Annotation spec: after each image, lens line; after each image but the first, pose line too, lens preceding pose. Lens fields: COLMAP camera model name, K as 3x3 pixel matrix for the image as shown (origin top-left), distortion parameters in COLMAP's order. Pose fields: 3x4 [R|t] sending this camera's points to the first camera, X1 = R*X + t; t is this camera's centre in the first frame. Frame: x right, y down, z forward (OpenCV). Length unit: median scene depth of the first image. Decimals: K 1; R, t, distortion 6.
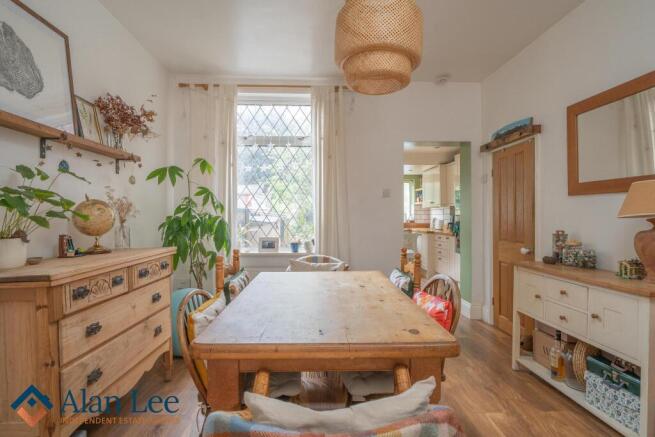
lens RADIAL K [[348.7, 0, 327.8], [0, 348.7, 217.0], [0, 0, 1]] dist [0.005630, -0.000329]
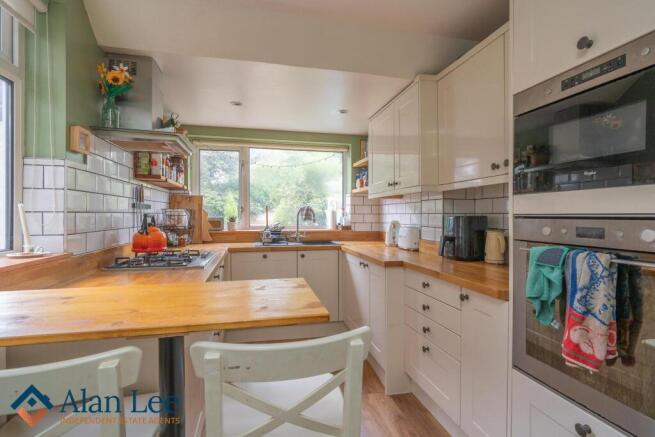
lens RADIAL K [[325.7, 0, 328.5], [0, 325.7, 216.9], [0, 0, 1]] dist [0.000007, -0.000004]
pose [[0.984605, 0.013447, 0.174278, 0.138373], [-0.013297, 0.999910, -0.002029, -0.000689], [-0.174289, -0.000320, 0.984694, 0.559537]]
